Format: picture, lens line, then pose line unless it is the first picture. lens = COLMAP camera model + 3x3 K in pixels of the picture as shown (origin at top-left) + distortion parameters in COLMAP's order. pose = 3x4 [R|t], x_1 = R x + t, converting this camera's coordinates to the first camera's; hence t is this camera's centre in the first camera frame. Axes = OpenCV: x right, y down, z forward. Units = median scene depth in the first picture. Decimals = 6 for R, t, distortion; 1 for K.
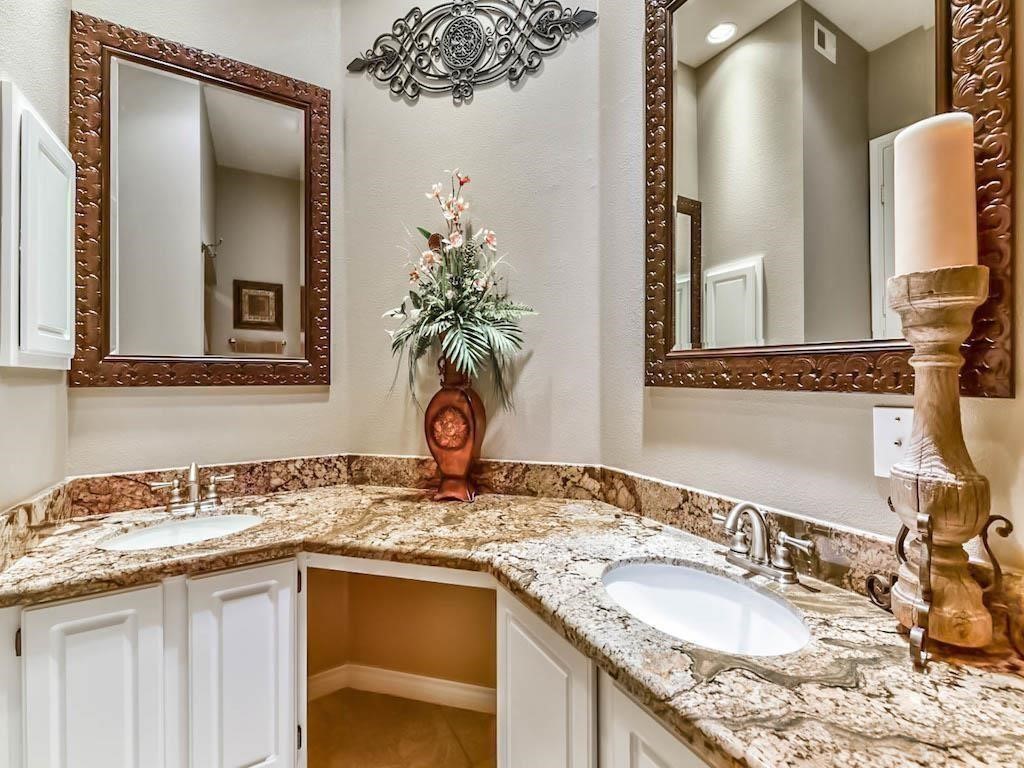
lens RADIAL K [[441.7, 0, 513.4], [0, 441.7, 375.8], [0, 0, 1]] dist [0.000574, -0.001324]
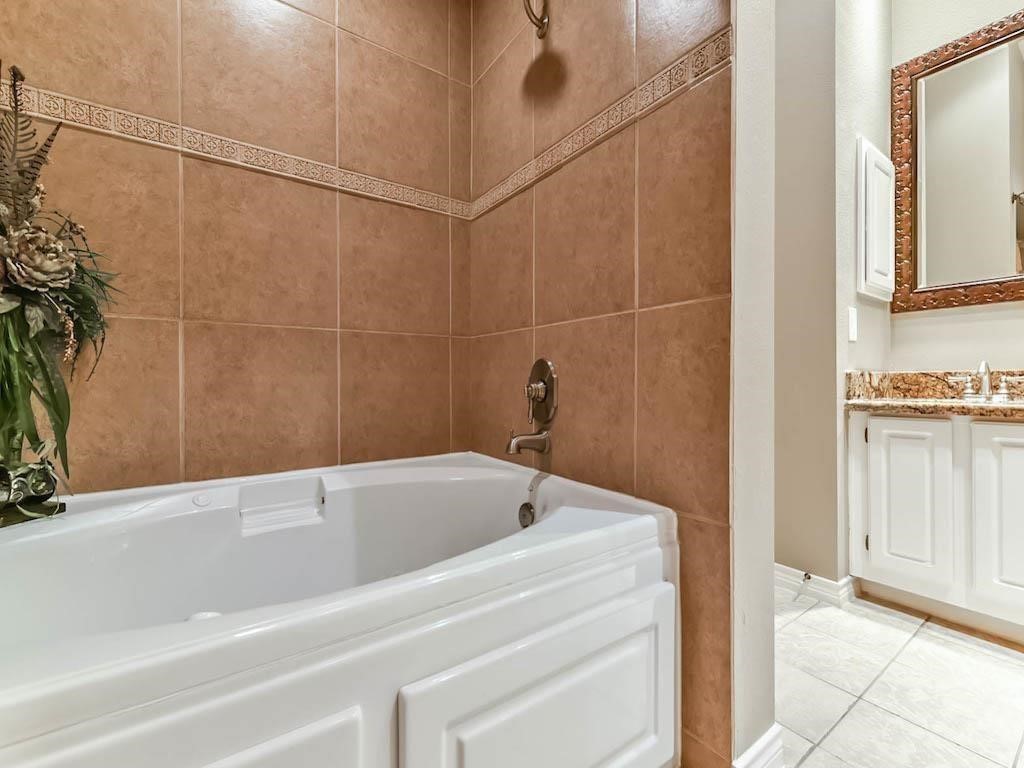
lens RADIAL K [[441.7, 0, 514.3], [0, 441.7, 381.9], [0, 0, 1]] dist [0.000574, -0.001324]
pose [[0.080898, -0.000595, -0.996722, 0.417801], [-0.000445, 1.000000, -0.000633, 0.261767], [0.996722, 0.000494, 0.080898, -0.431364]]
